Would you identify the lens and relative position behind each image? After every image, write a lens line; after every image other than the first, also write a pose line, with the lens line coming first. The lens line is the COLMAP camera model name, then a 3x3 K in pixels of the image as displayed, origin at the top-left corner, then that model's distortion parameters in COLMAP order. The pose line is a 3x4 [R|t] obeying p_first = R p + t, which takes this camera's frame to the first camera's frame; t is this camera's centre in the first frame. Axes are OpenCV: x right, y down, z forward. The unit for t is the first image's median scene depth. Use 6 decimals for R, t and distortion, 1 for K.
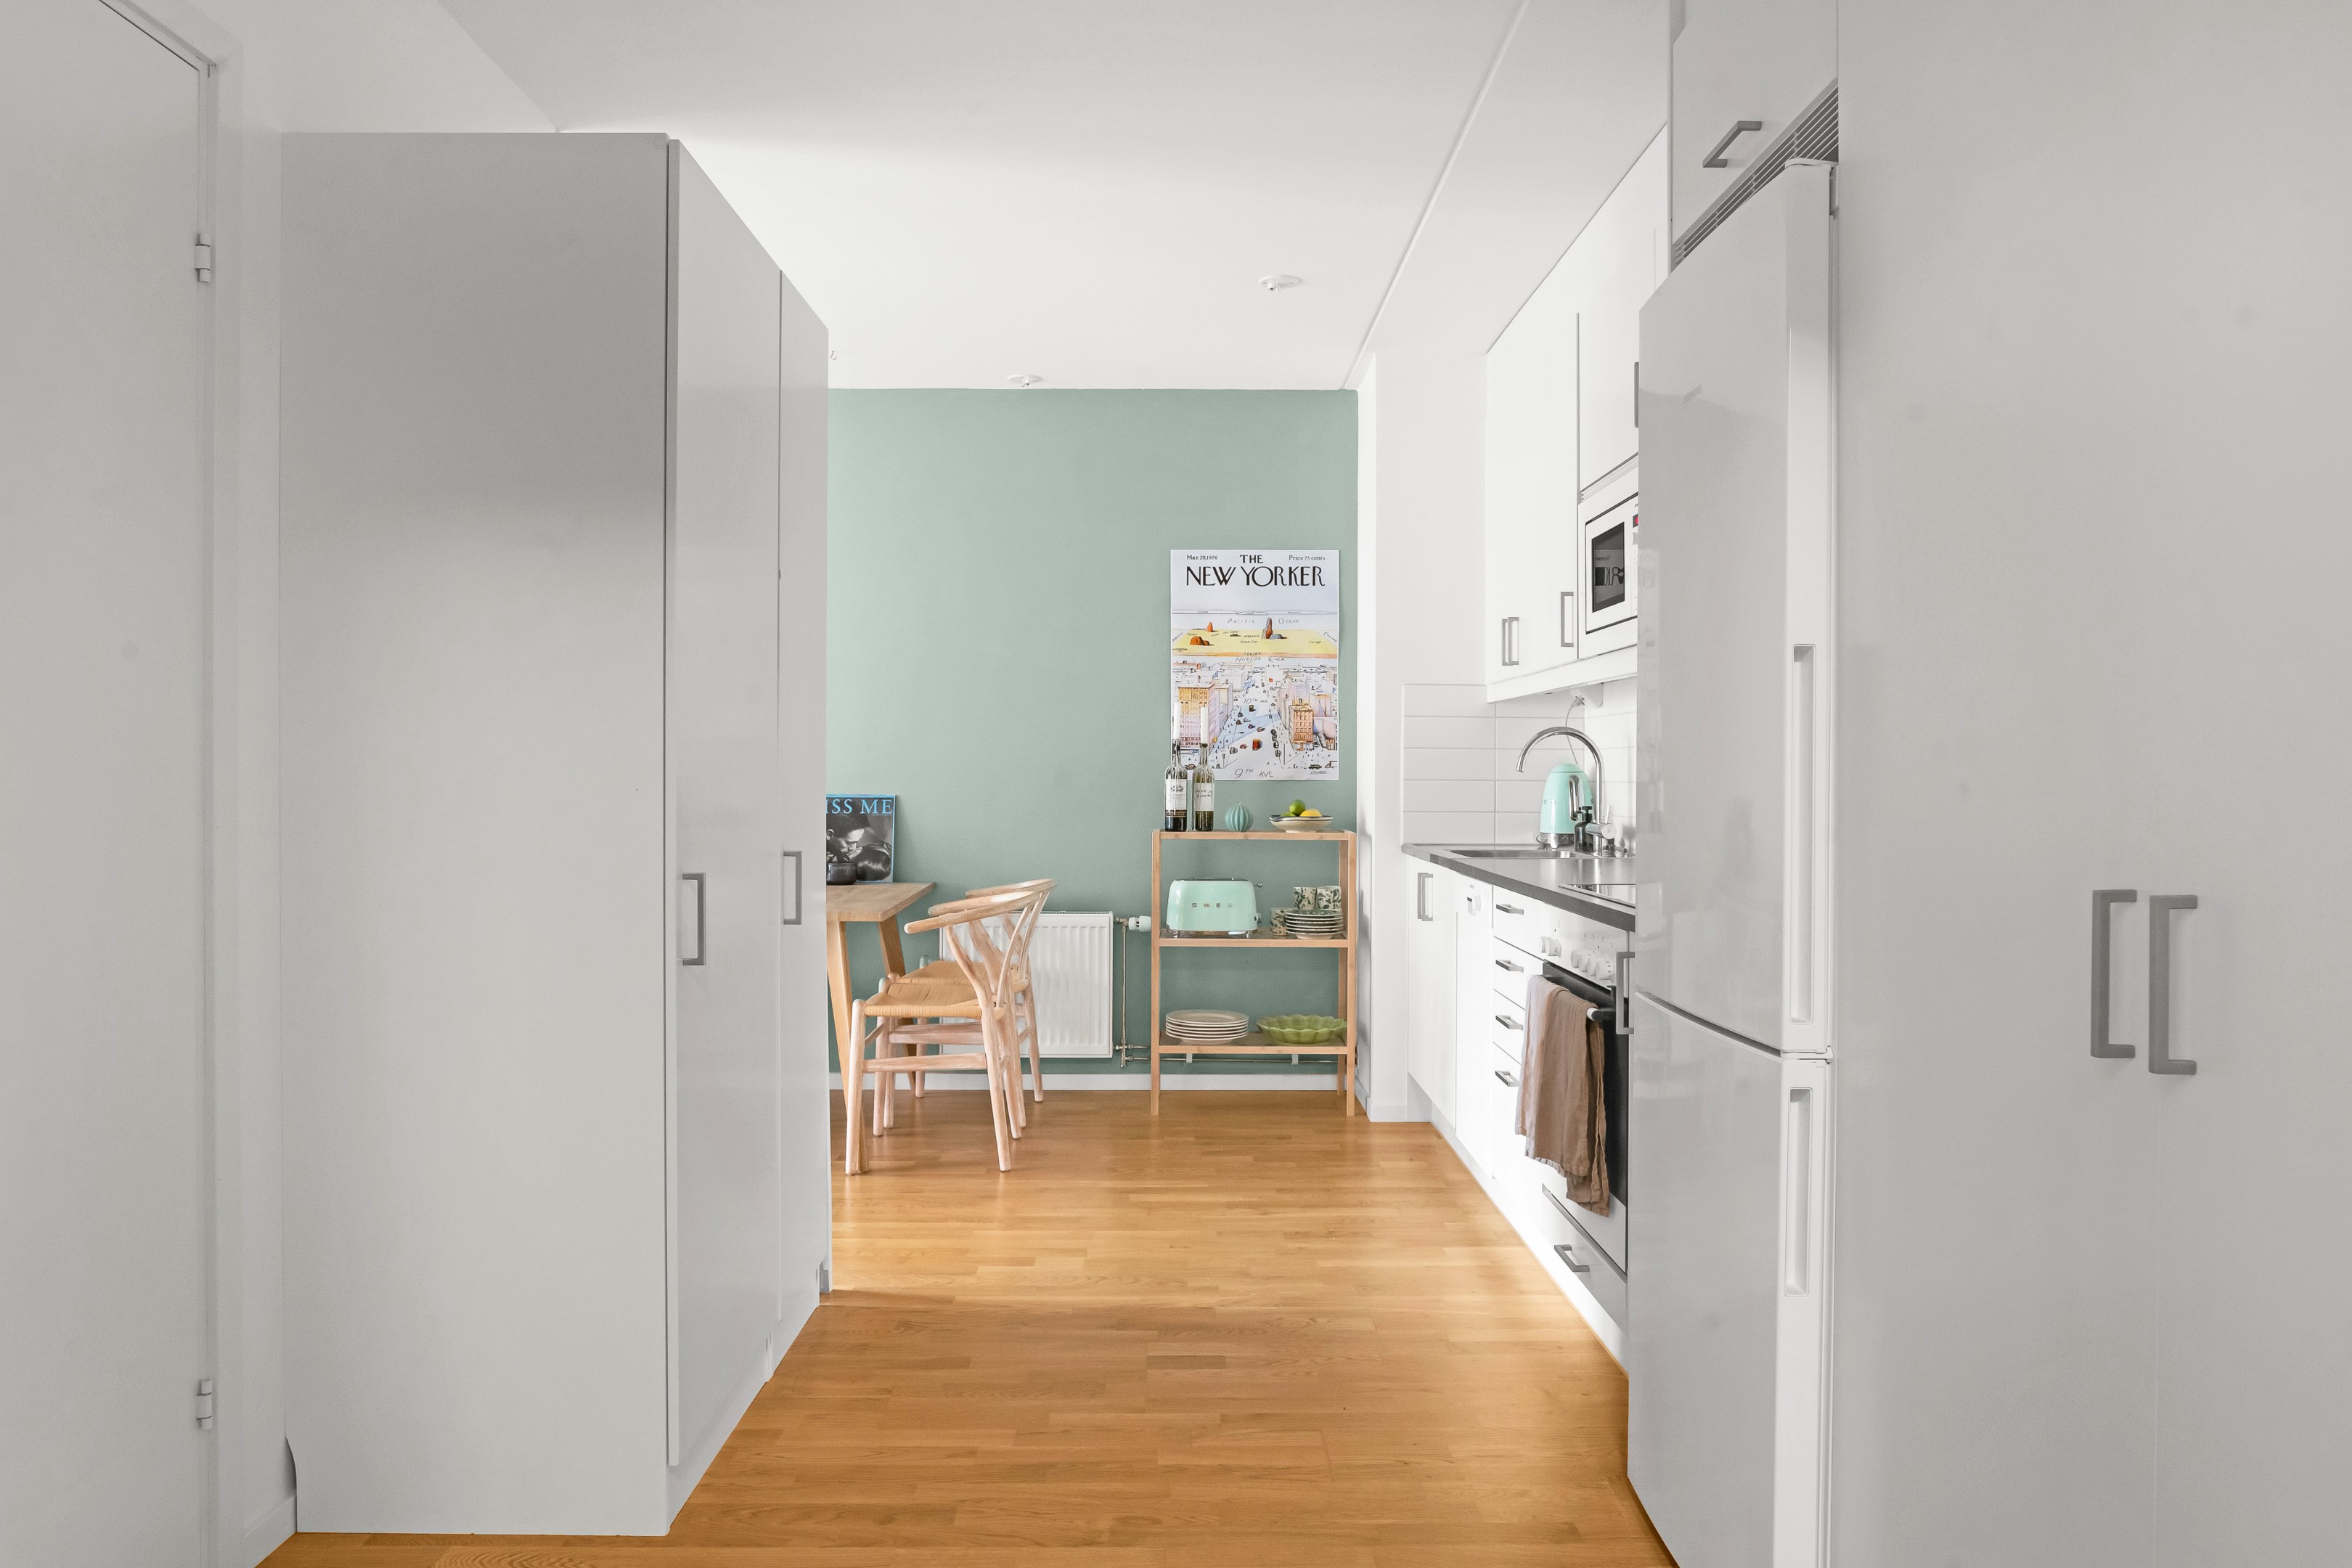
lens RADIAL K [[1563.9, 0, 1203.5], [0, 1563.9, 779.8], [0, 0, 1]] dist [-0.071021, 0.049069]
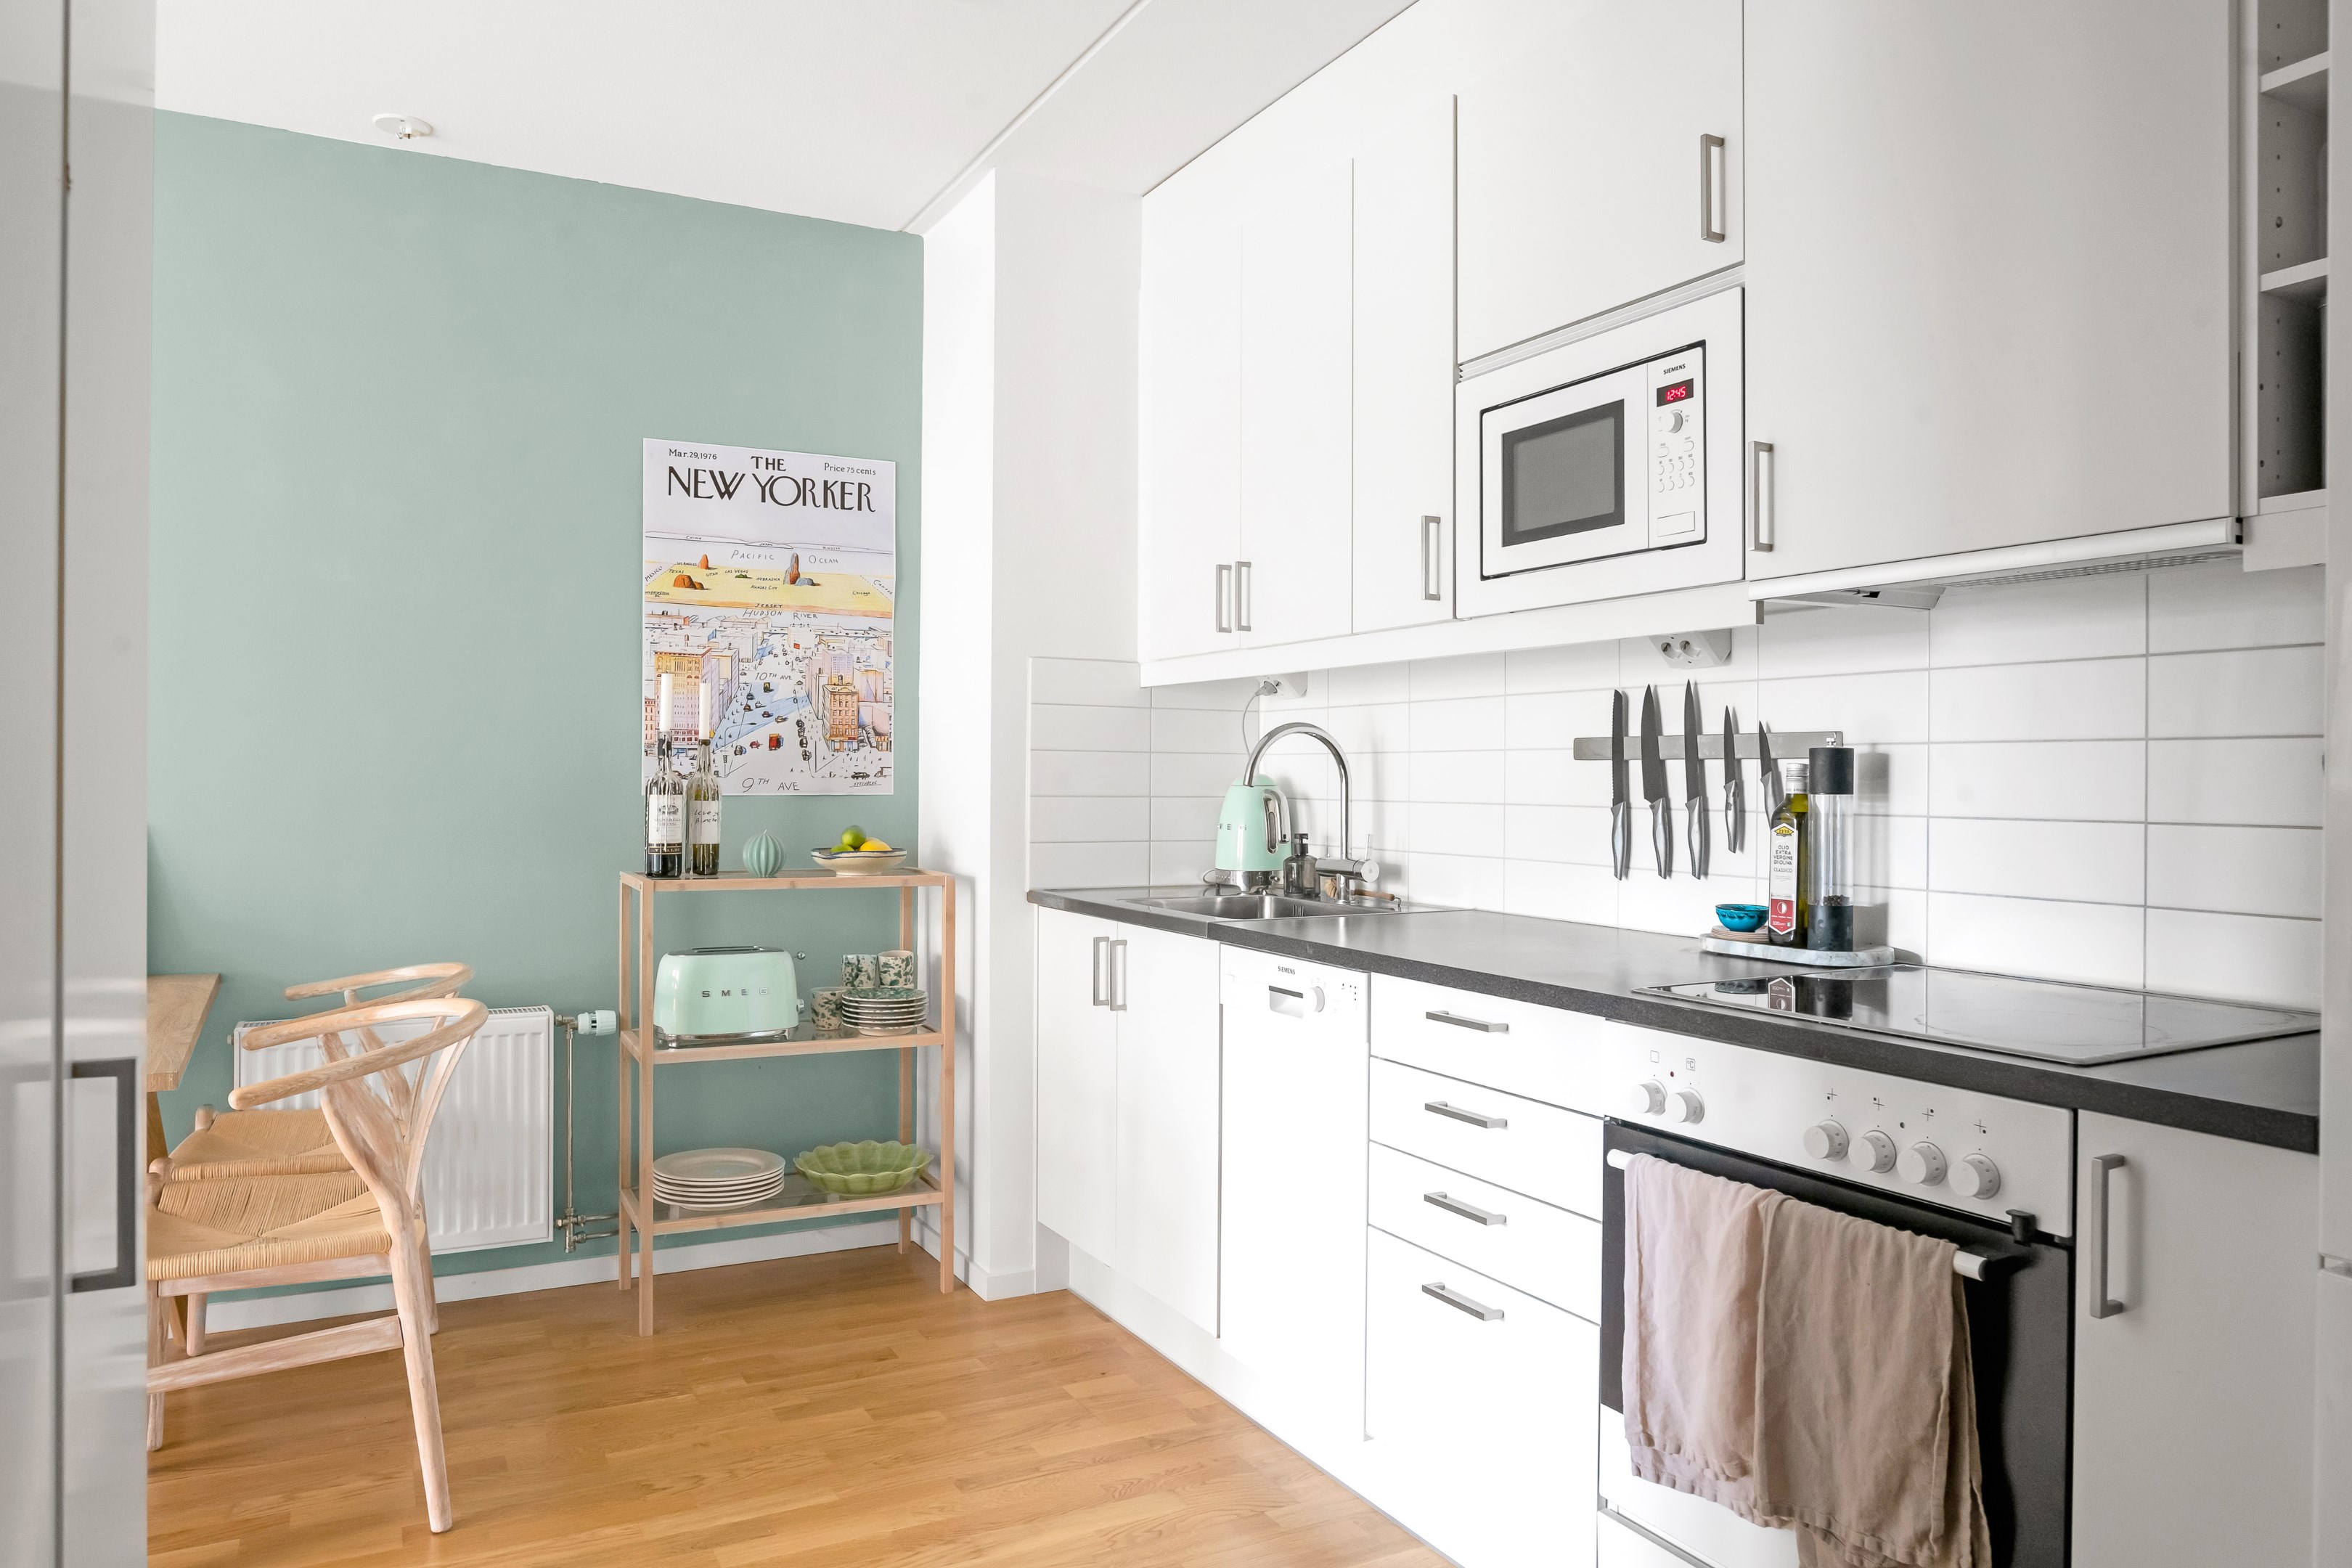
lens RADIAL K [[1563.9, 0, 1203.5], [0, 1563.9, 779.8], [0, 0, 1]] dist [-0.071021, 0.049069]
pose [[0.888659, 0.002266, 0.458562, -0.108683], [-0.002435, 0.999997, -0.000223, -0.006728], [-0.458561, -0.000919, 0.888662, 0.328709]]
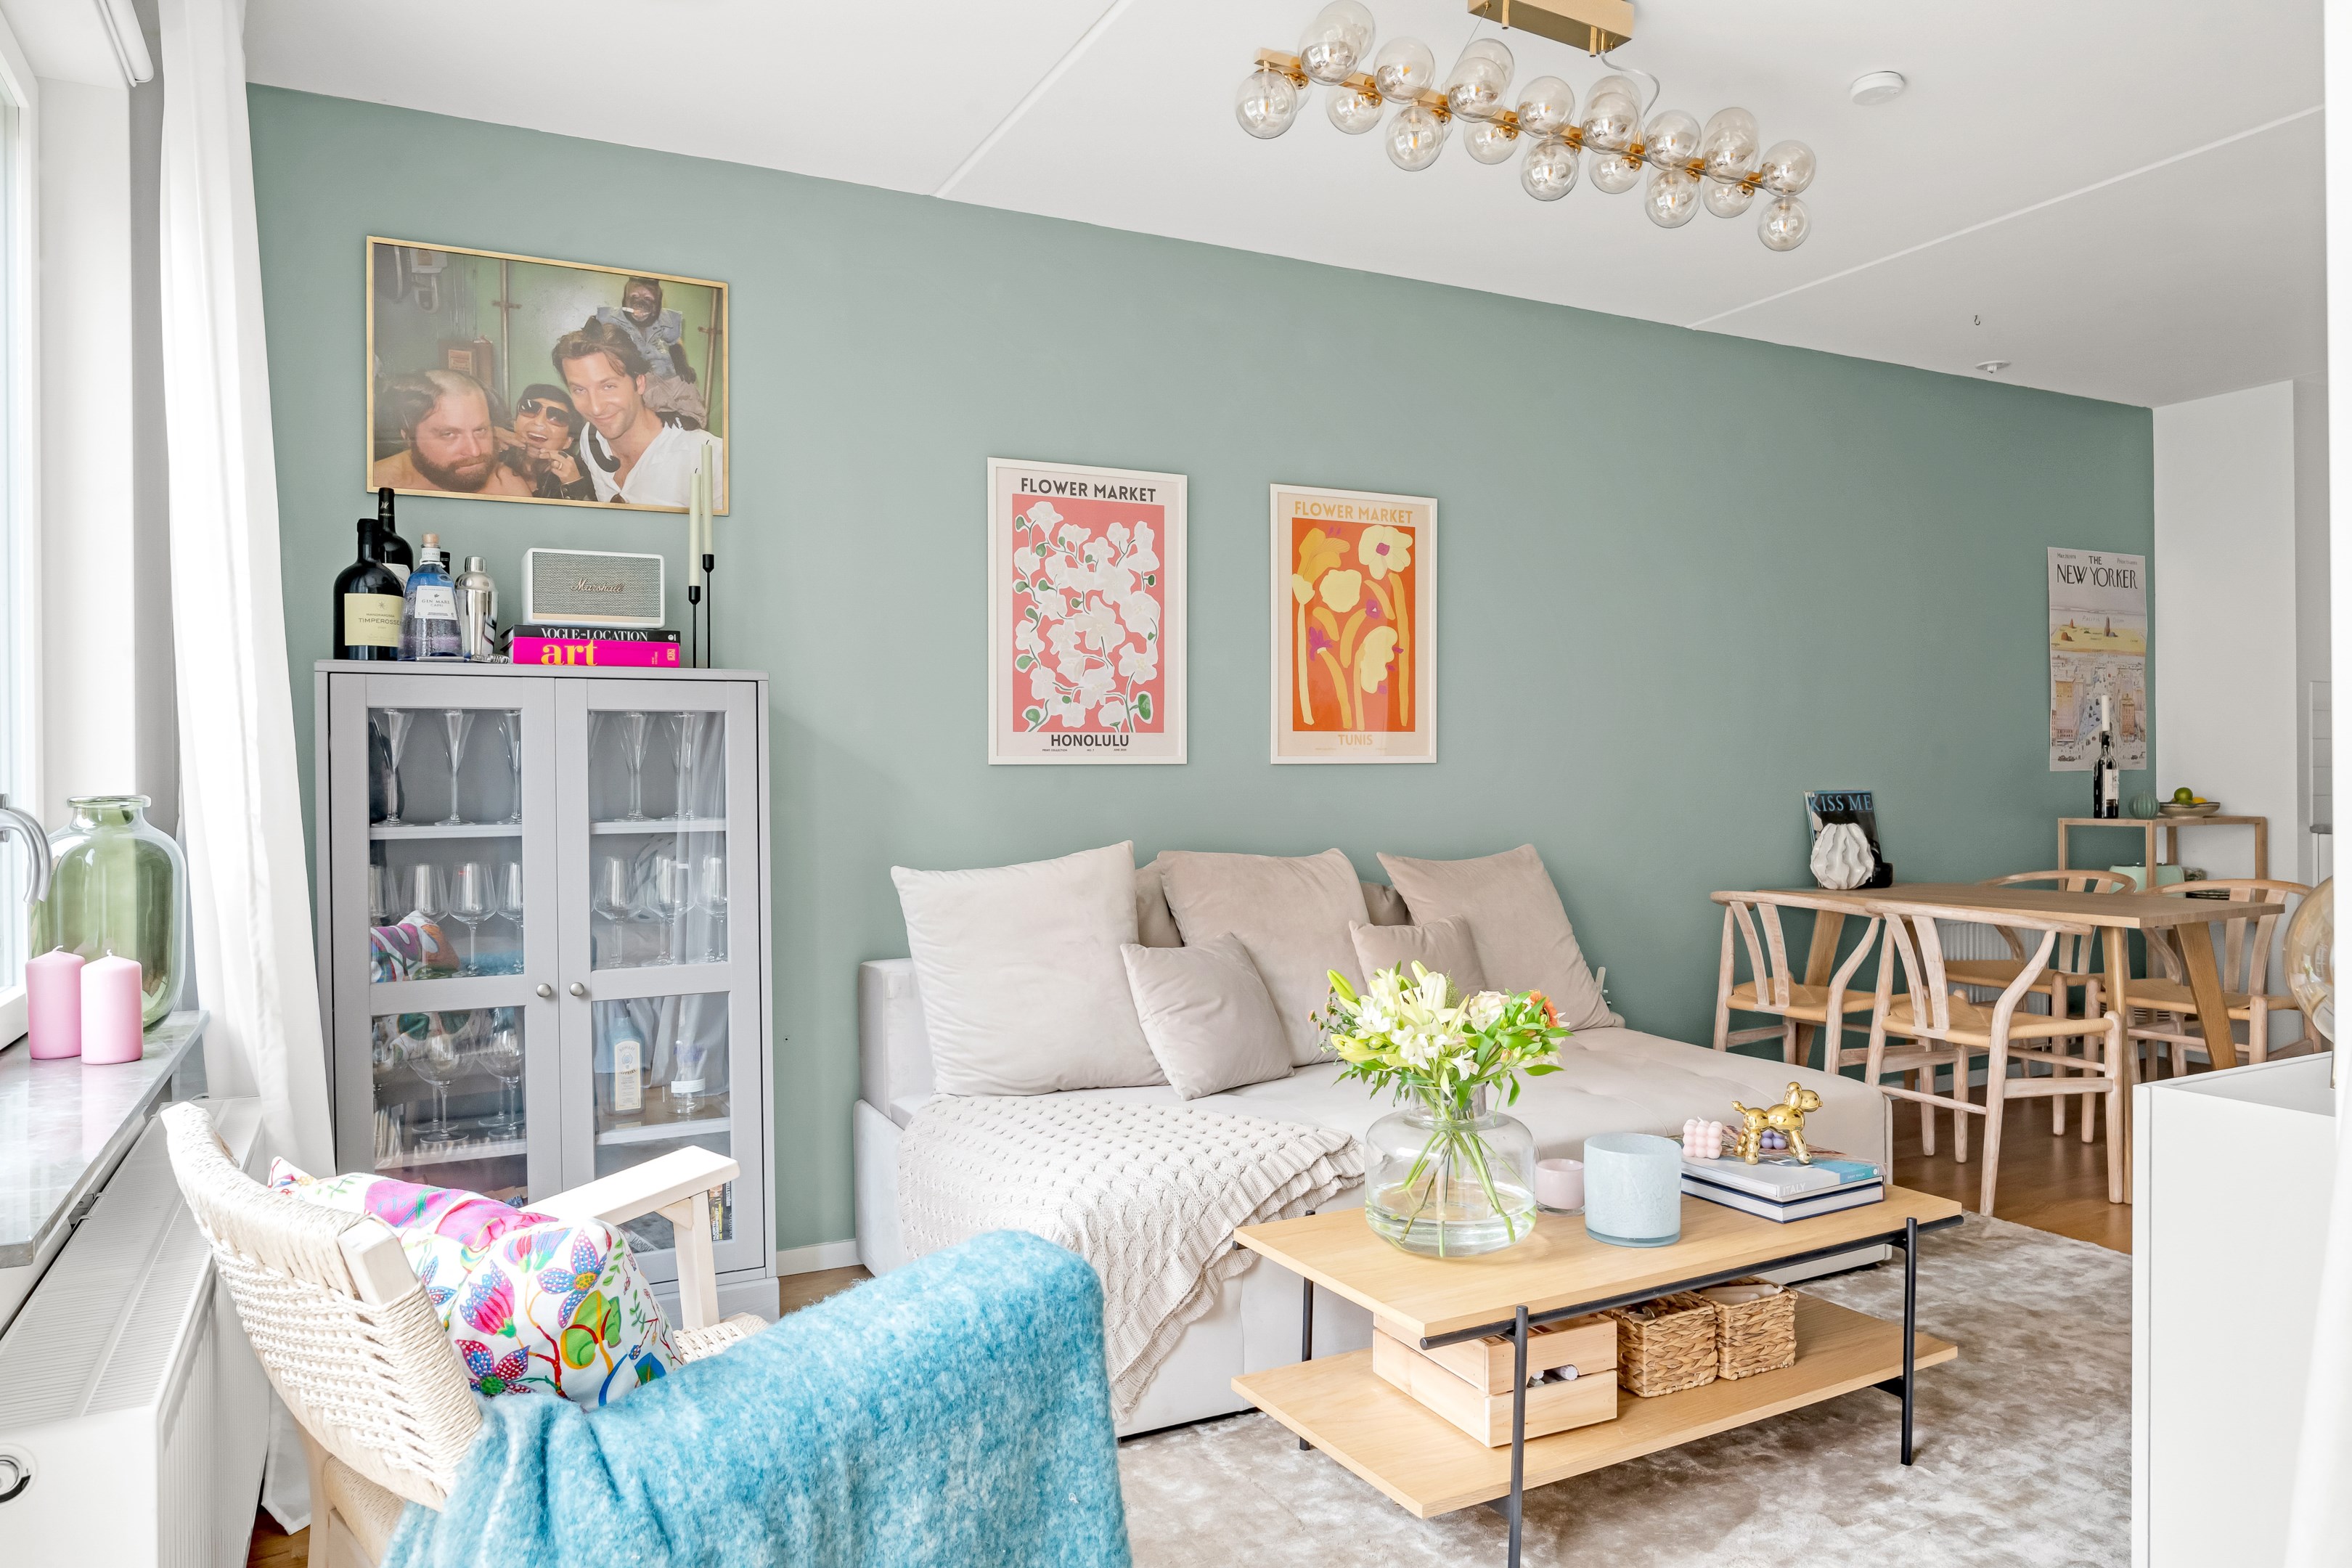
lens RADIAL K [[1545.4, 0, 1176.0], [0, 1545.4, 784.0], [0, 0, 1]] dist [-0.023708, 0.001853]
pose [[0.900171, -0.014425, 0.435297, -0.986378], [0.012669, 0.999896, 0.006936, -0.005576], [-0.435352, -0.000729, 0.900260, 0.343279]]
